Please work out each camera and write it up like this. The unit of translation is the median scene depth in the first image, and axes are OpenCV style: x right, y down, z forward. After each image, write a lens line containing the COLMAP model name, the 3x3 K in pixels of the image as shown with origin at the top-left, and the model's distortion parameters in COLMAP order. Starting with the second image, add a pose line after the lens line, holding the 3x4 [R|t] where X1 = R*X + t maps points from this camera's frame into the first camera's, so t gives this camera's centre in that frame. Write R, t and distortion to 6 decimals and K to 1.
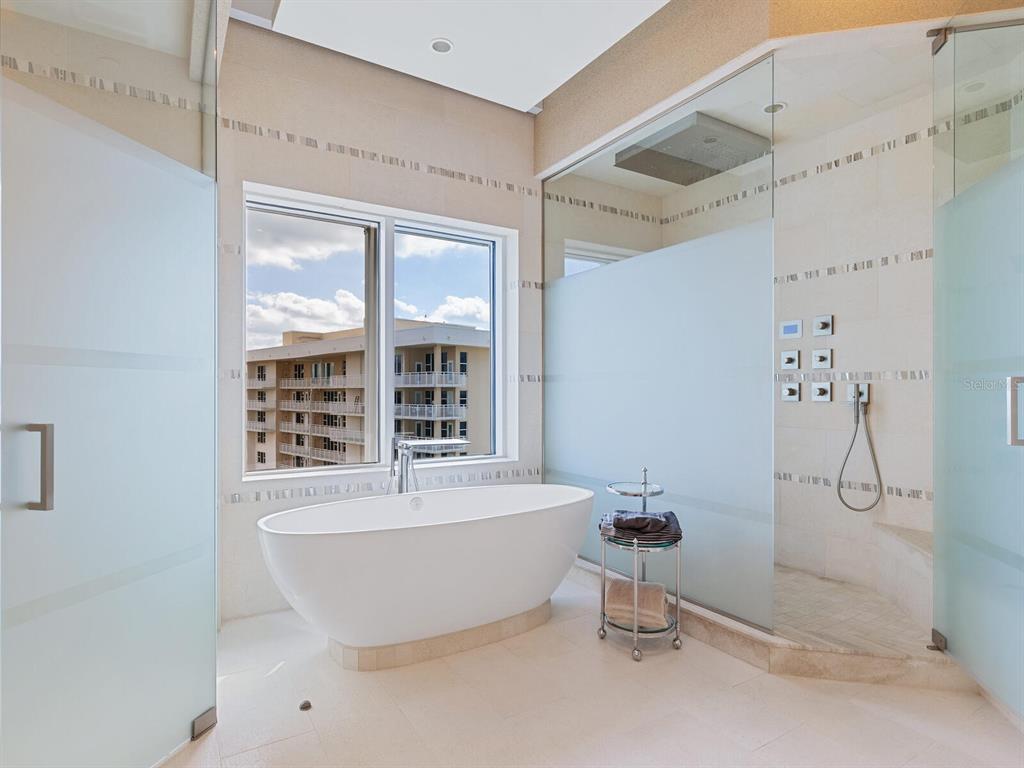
lens RADIAL K [[527.1, 0, 517.3], [0, 527.1, 390.2], [0, 0, 1]] dist [0.004386, -0.000053]
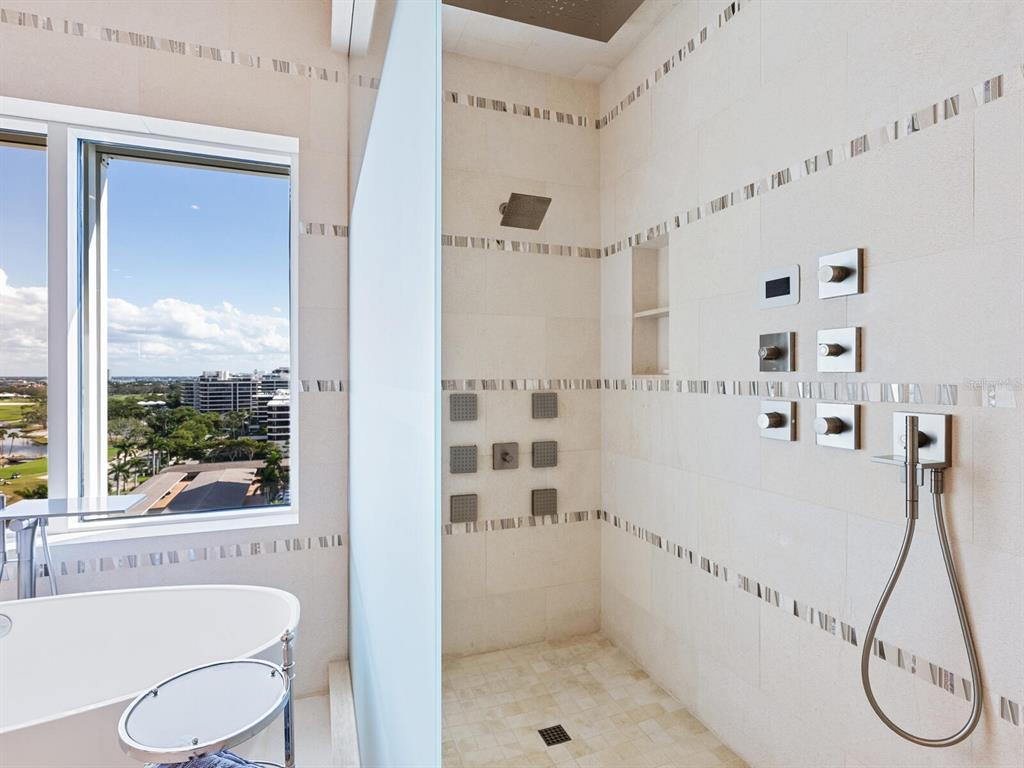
lens RADIAL K [[527.1, 0, 505.3], [0, 527.1, 376.6], [0, 0, 1]] dist [0.004386, -0.000053]
pose [[0.980948, -0.000975, -0.194269, 0.393865], [0.001523, 0.999995, 0.002672, -0.039252], [0.194265, -0.002917, 0.980945, 0.518648]]
